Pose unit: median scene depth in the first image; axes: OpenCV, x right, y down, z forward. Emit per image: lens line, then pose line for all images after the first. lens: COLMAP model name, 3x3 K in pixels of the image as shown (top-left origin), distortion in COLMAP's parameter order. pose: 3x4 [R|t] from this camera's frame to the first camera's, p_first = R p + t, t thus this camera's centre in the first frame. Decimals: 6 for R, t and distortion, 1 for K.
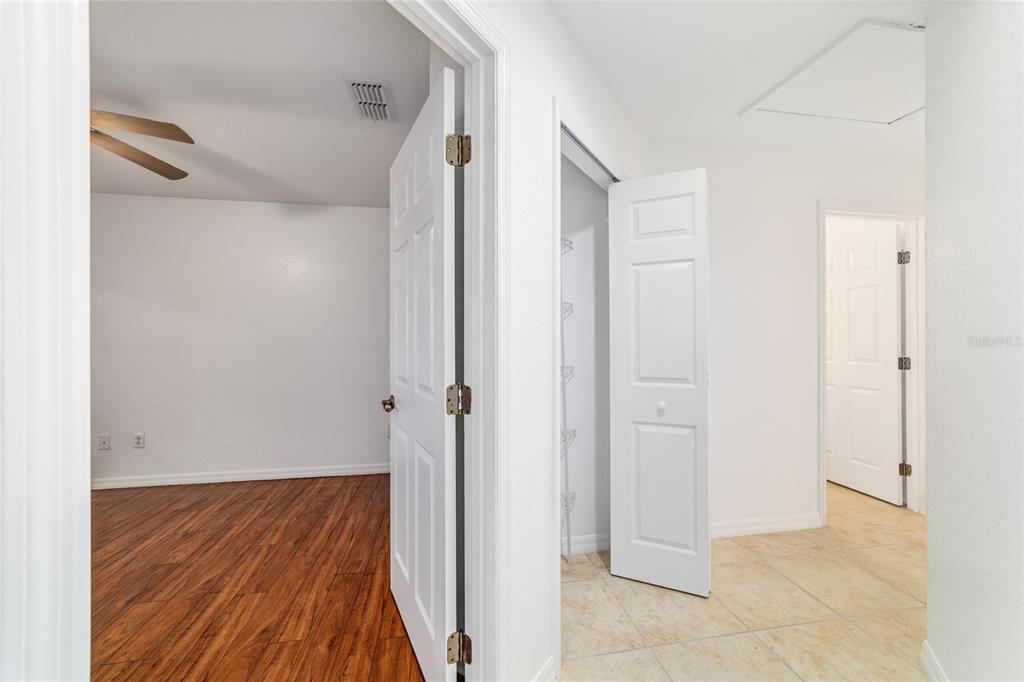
lens RADIAL K [[396.2, 0, 513.0], [0, 396.2, 339.6], [0, 0, 1]] dist [-0.004438, 0.002974]
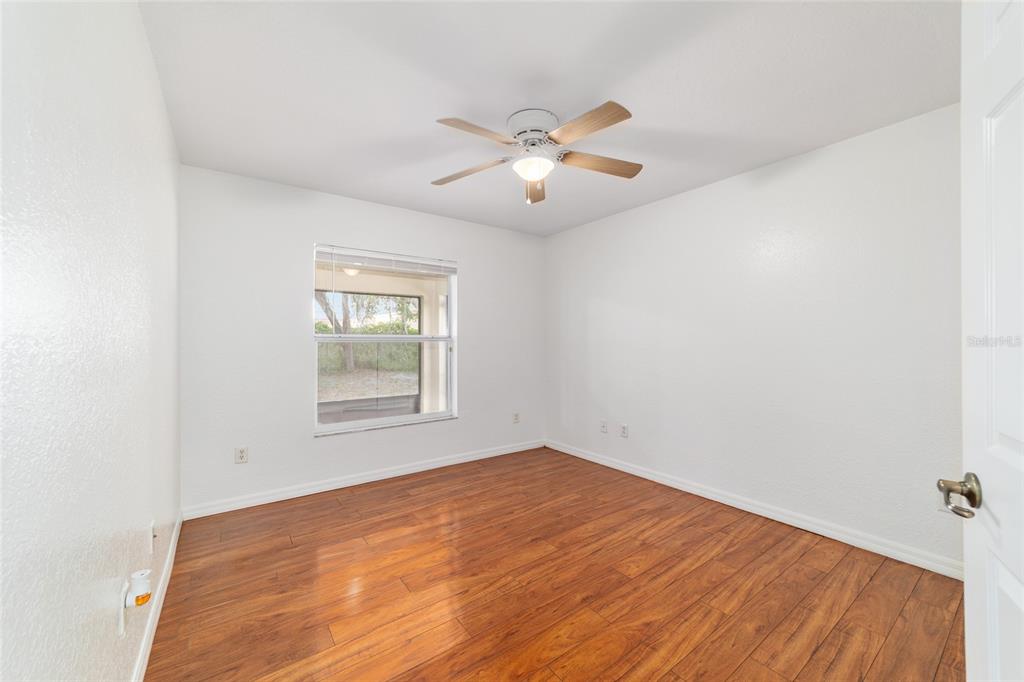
lens RADIAL K [[396.2, 0, 511.9], [0, 396.2, 337.7], [0, 0, 1]] dist [-0.004438, 0.002974]
pose [[0.442039, -0.013064, -0.896901, -0.104503], [0.006411, 0.999914, -0.011405, 0.007022], [0.896973, -0.000708, 0.442085, 0.285707]]
